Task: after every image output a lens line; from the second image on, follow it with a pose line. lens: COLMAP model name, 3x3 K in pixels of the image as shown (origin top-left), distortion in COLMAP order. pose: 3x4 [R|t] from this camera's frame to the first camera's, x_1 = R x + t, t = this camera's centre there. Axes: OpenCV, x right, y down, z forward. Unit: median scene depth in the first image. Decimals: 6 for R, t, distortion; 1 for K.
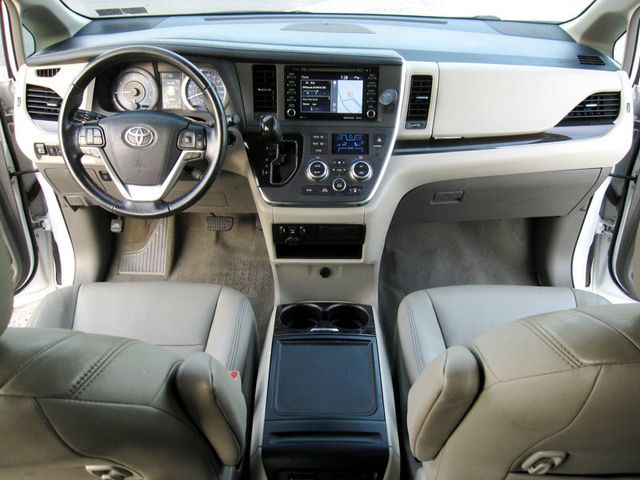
lens RADIAL K [[528.8, 0, 320.0], [0, 528.8, 240.0], [0, 0, 1]] dist [-0.054309, 0.012635]
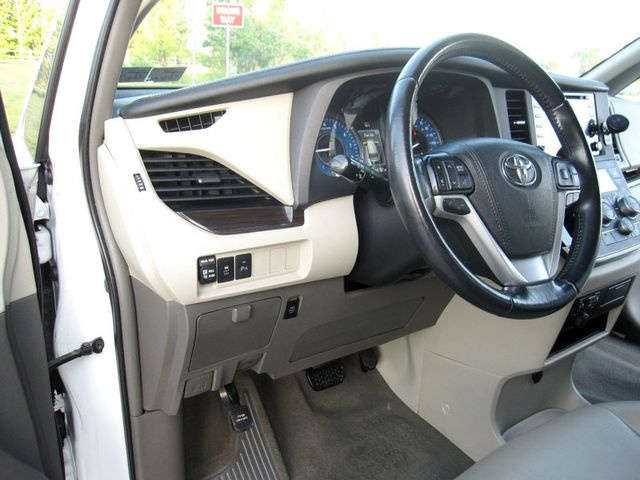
lens RADIAL K [[528.8, 0, 320.0], [0, 528.8, 240.0], [0, 0, 1]] dist [-0.054309, 0.012635]
pose [[0.816727, -0.161167, 0.554060, -0.714489], [0.328994, 0.918904, -0.217667, -0.061747], [-0.474047, 0.360057, 0.803516, 0.558822]]
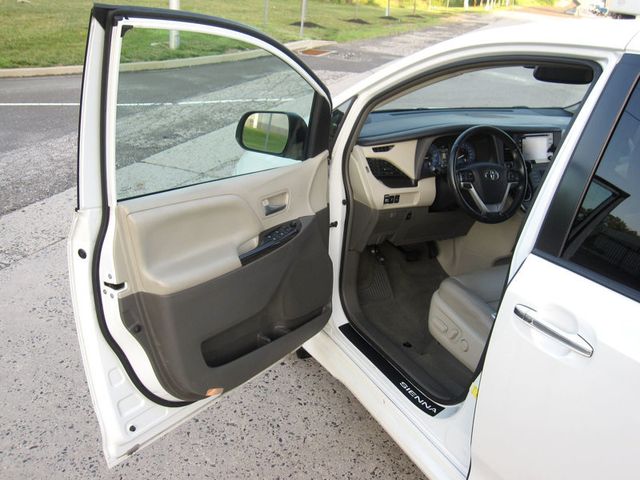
lens RADIAL K [[649.3, 0, 319.1], [0, 649.3, 227.3], [0, 0, 1]] dist [-0.047454, 0.007641]
pose [[0.871513, -0.129490, 0.472966, -1.580013], [0.235804, 0.956336, -0.172677, 0.172764], [-0.429955, 0.262018, 0.863994, -0.478125]]
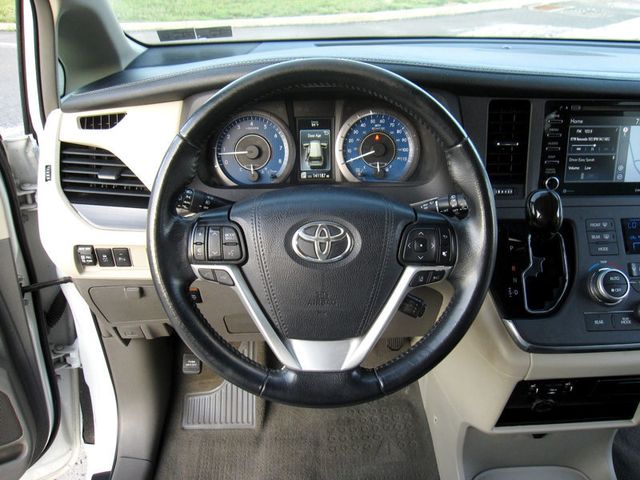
lens RADIAL K [[528.8, 0, 320.0], [0, 528.8, 240.0], [0, 0, 1]] dist [-0.054309, 0.012635]
pose [[0.998974, -0.031081, 0.032935, -0.302924], [0.034344, 0.994020, -0.103655, -0.124372], [-0.029517, 0.104680, 0.994068, 0.431267]]
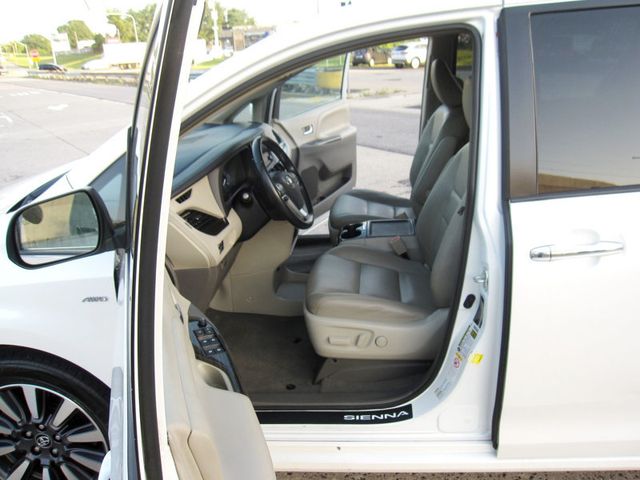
lens RADIAL K [[528.8, 0, 320.0], [0, 528.8, 240.0], [0, 0, 1]] dist [-0.054309, 0.012635]
pose [[0.039372, -0.337923, 0.940350, -1.685688], [0.635125, 0.734981, 0.237529, -0.335669], [-0.771406, 0.587887, 0.243561, 0.504841]]
